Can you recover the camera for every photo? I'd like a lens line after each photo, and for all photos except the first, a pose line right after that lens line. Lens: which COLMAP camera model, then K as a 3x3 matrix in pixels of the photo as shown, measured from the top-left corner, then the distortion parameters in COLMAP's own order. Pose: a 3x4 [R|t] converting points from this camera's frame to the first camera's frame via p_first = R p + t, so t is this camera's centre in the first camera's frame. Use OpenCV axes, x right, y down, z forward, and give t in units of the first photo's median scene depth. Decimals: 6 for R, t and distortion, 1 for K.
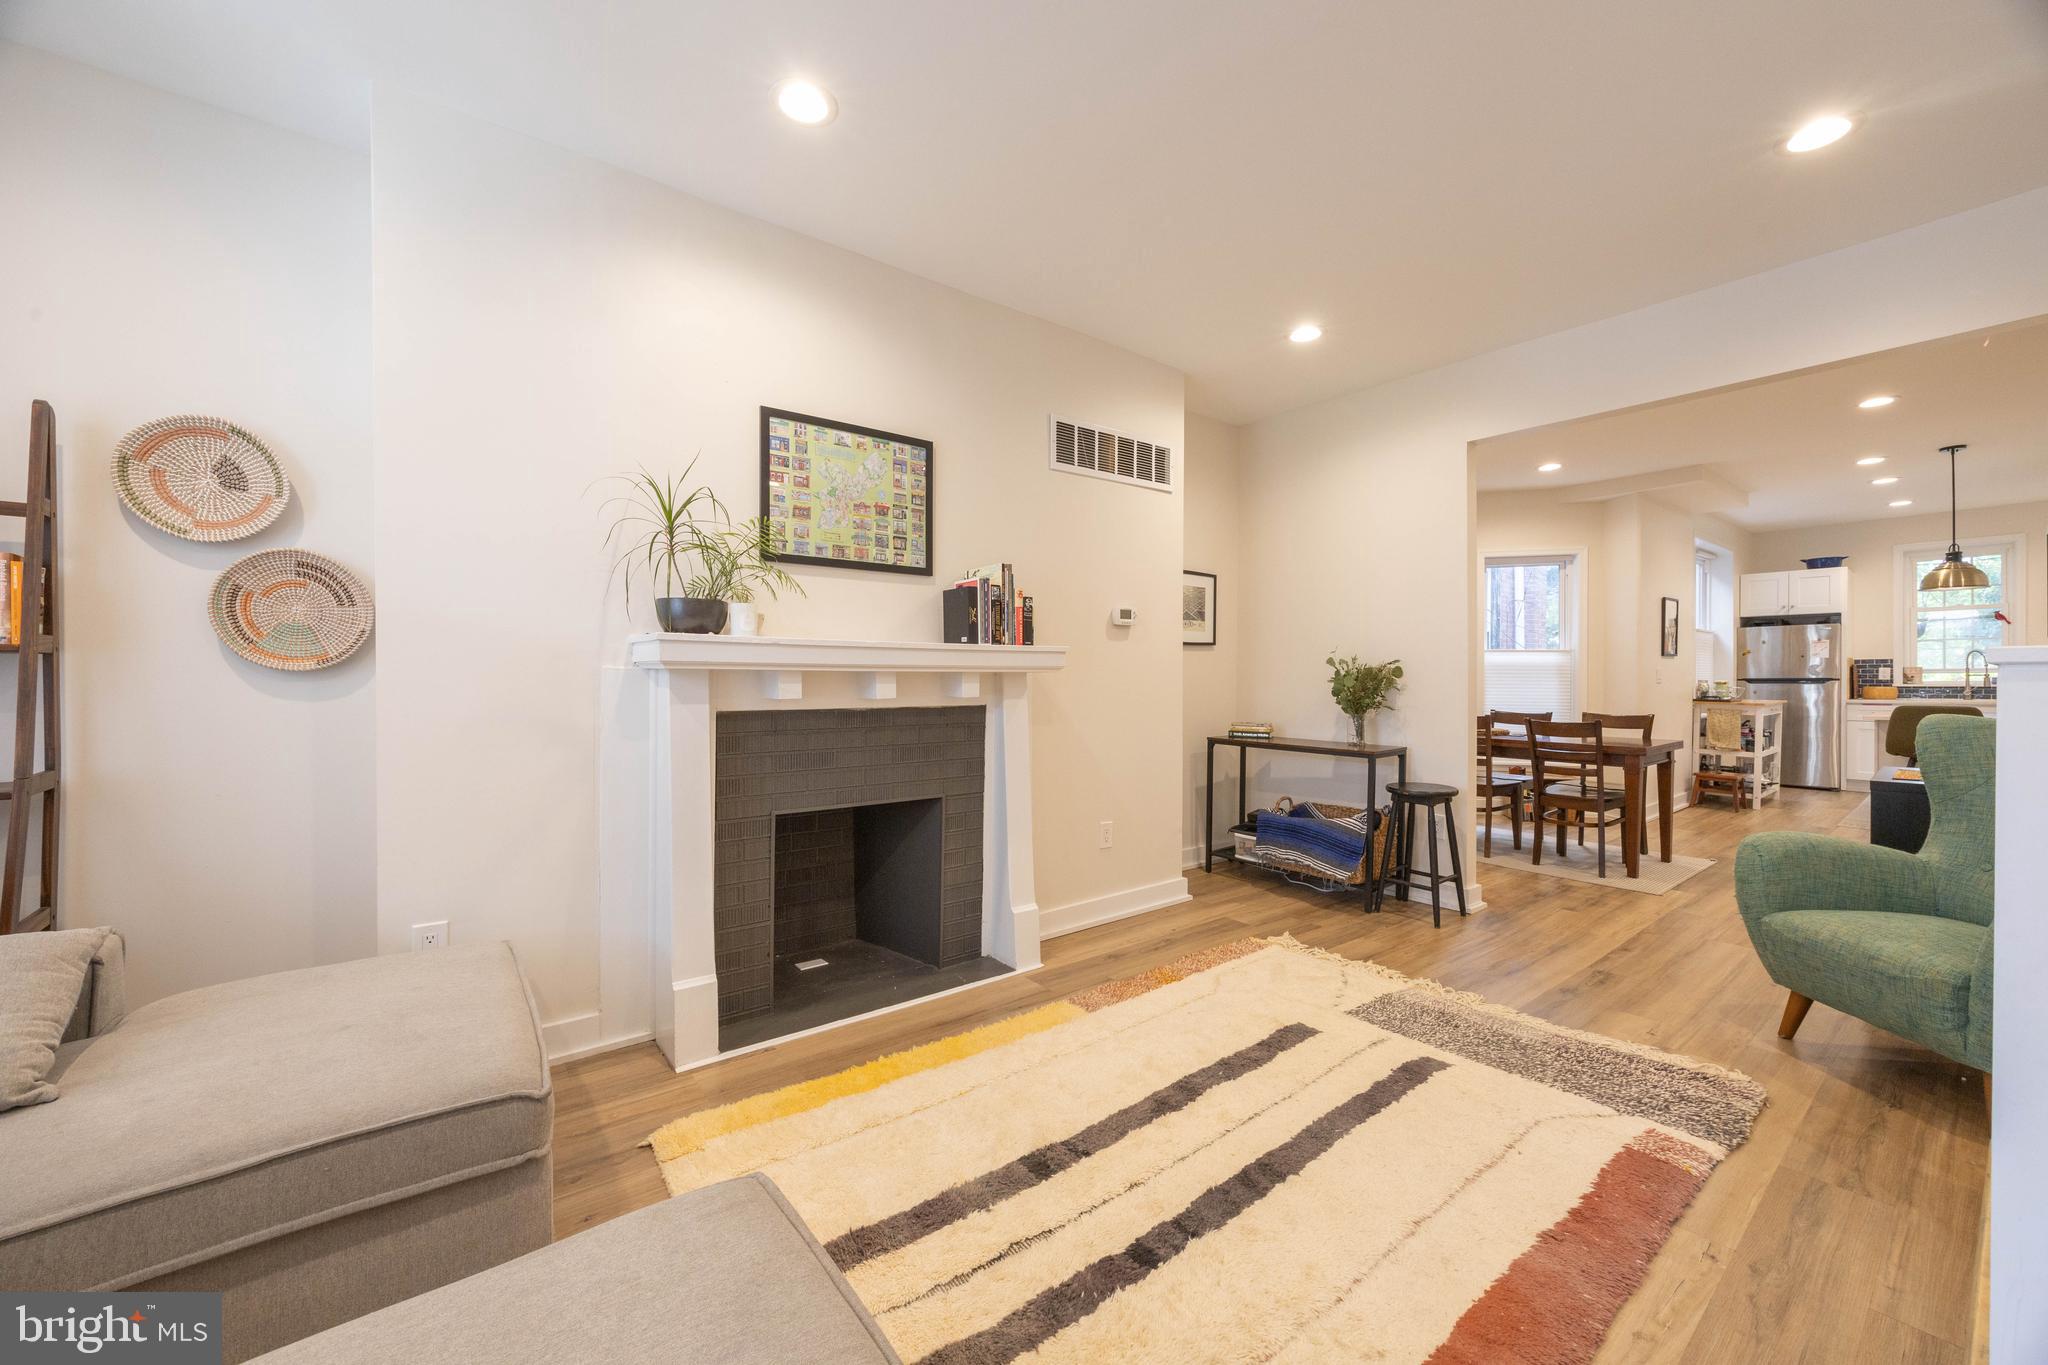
lens RADIAL K [[784.0, 0, 1024.0], [0, 784.0, 682.5], [0, 0, 1]] dist [0.000153, 0.000123]
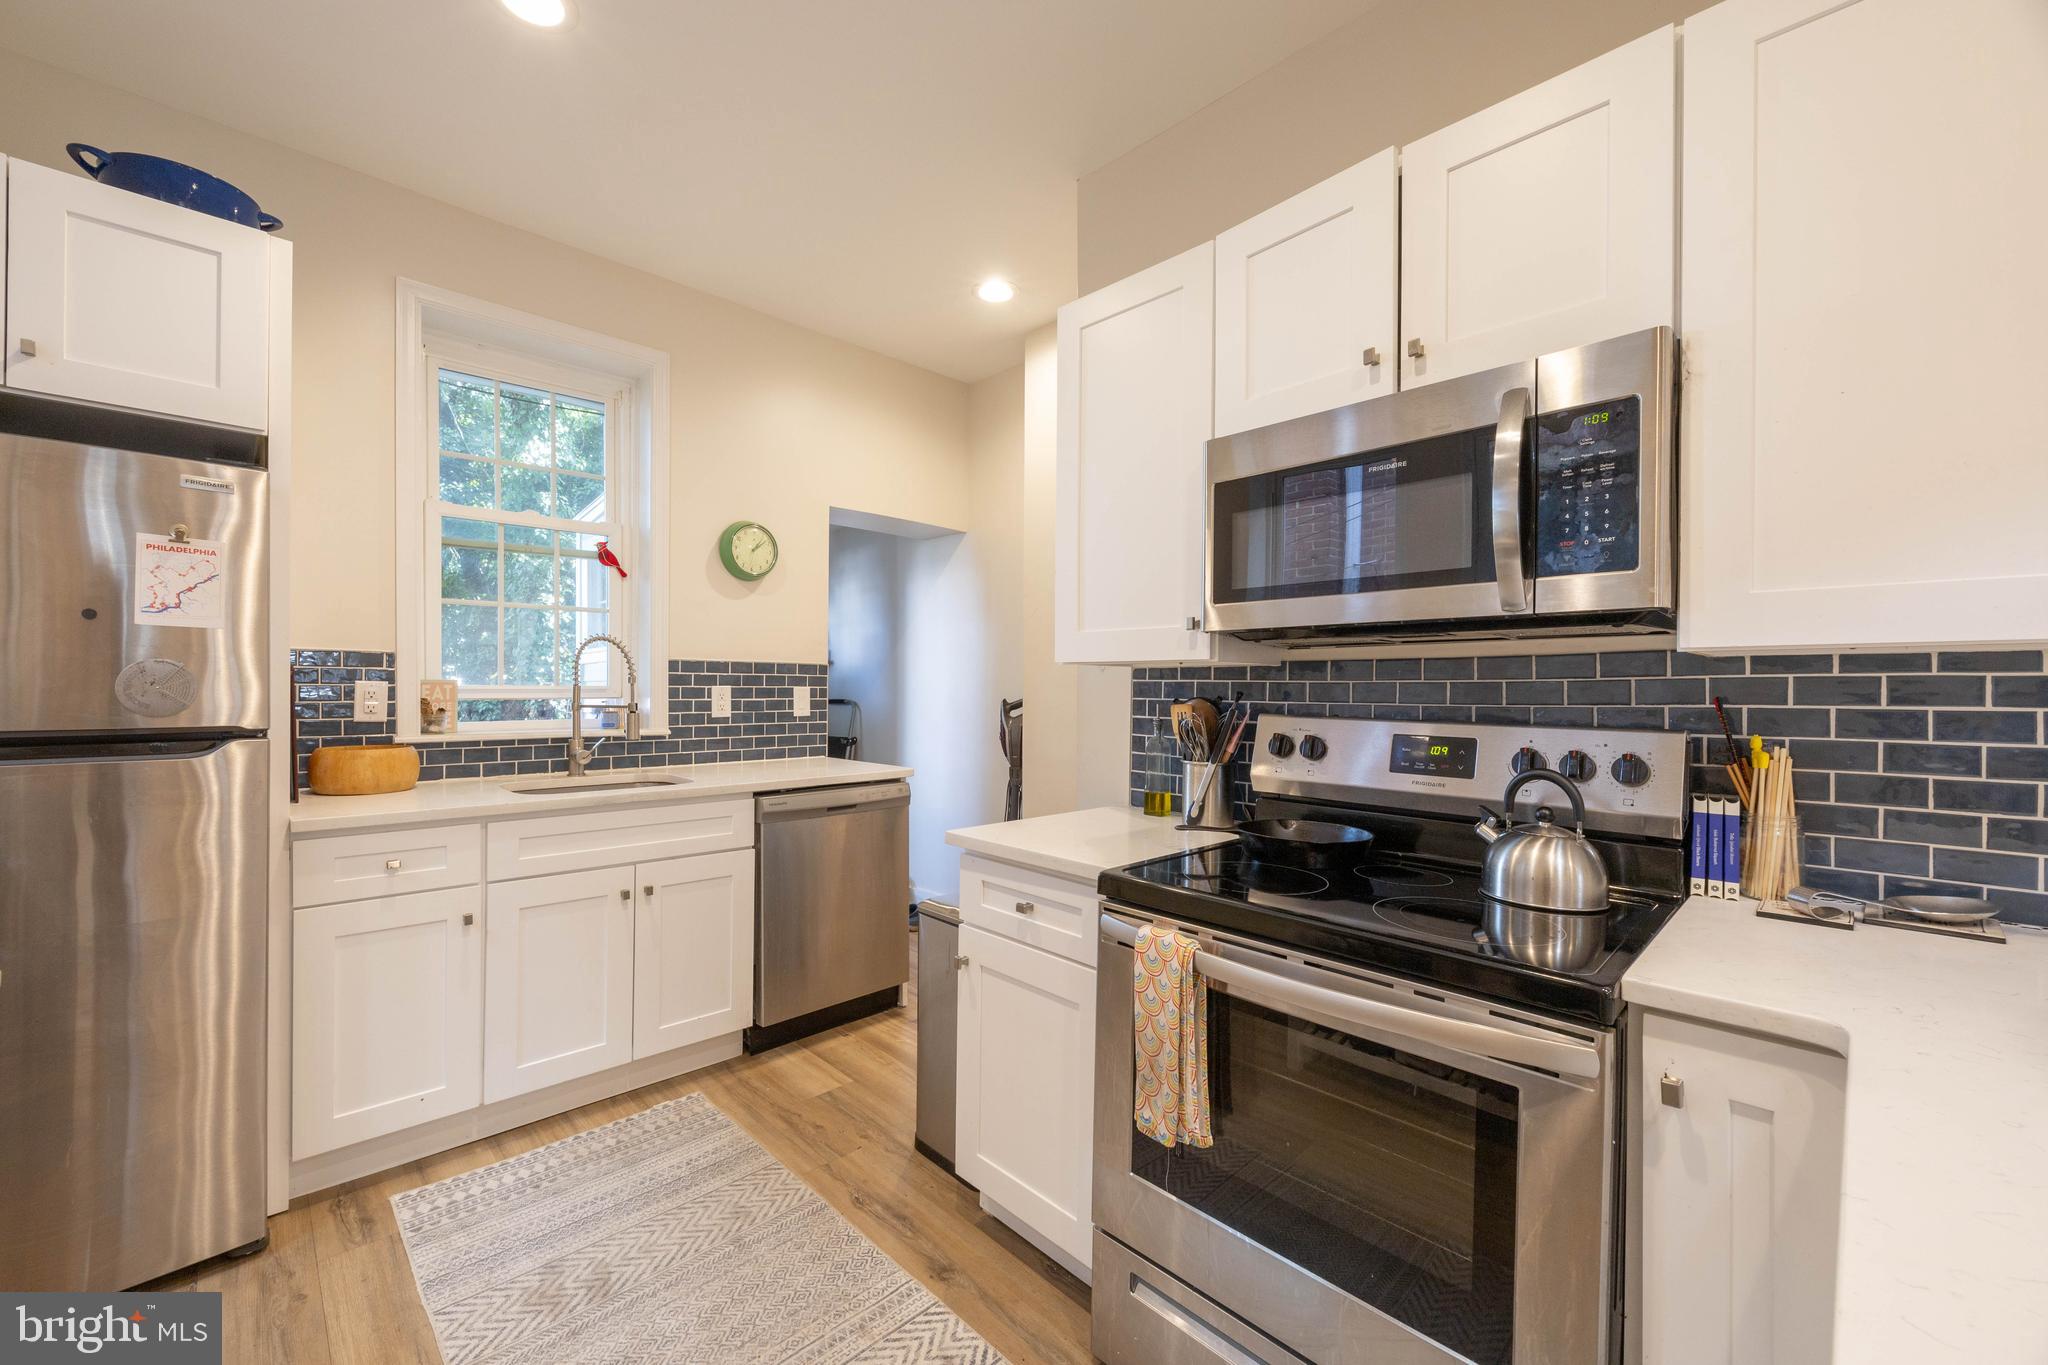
lens RADIAL K [[802.4, 0, 962.9], [0, 802.4, 691.0], [0, 0, 1]] dist [0.014663, 0.000071]
pose [[-0.072615, 0.000164, 0.997360, 0.918503], [-0.000055, 1.000000, -0.000169, -0.017147], [-0.997360, -0.000067, -0.072615, 0.943071]]
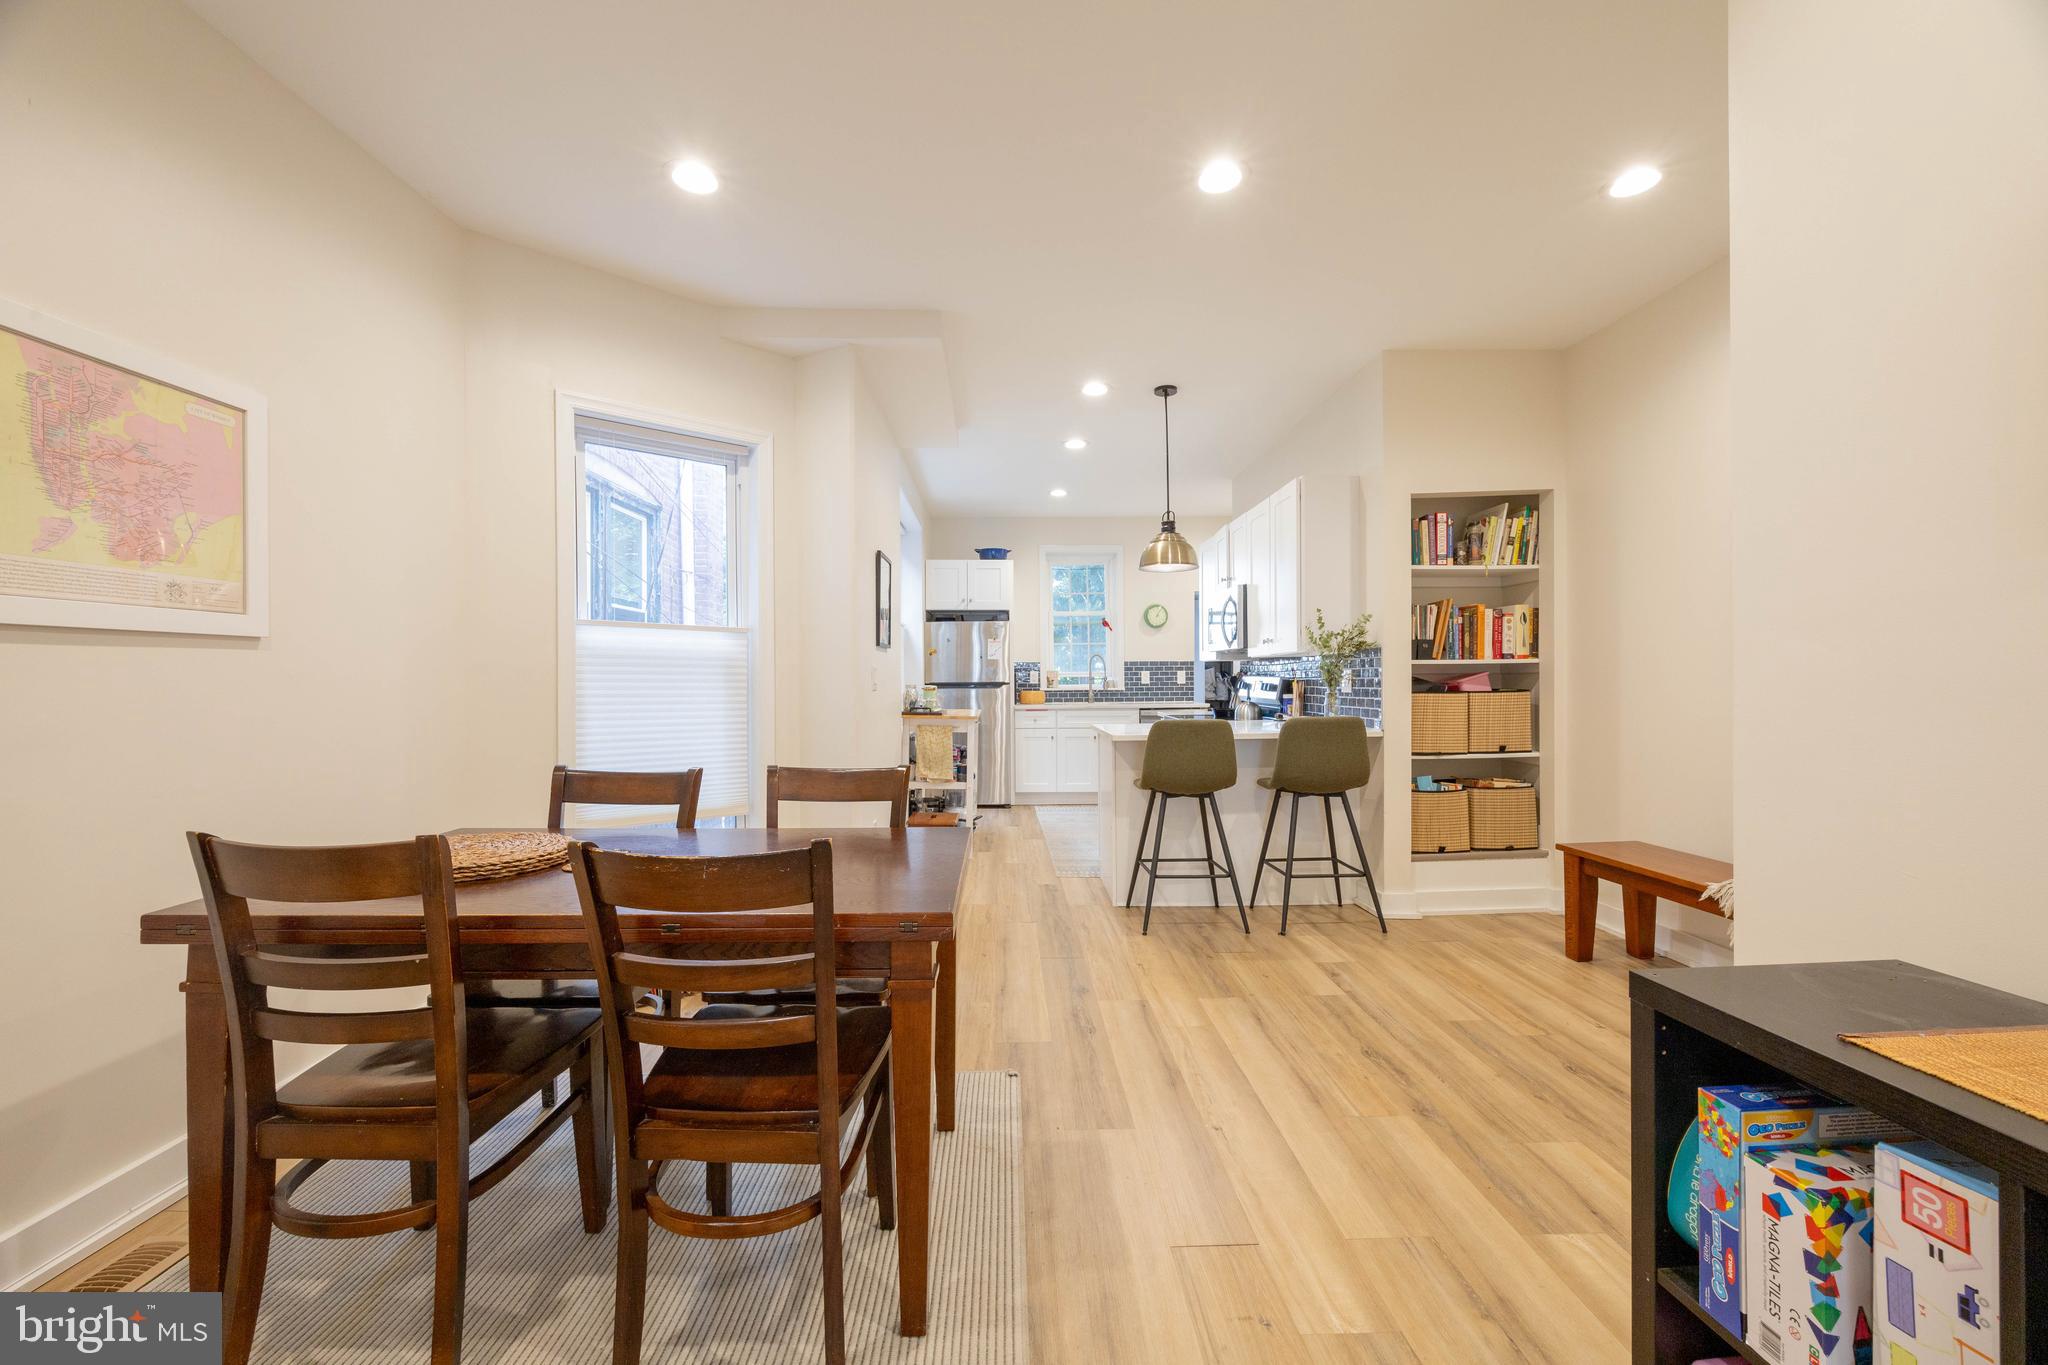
lens RADIAL K [[784.0, 0, 1024.0], [0, 784.0, 682.5], [0, 0, 1]] dist [0.000153, 0.000123]
pose [[0.591037, -0.003244, 0.806638, 0.364662], [0.008622, 0.999960, -0.002297, -0.002538], [-0.806598, 0.008312, 0.591042, 0.514085]]
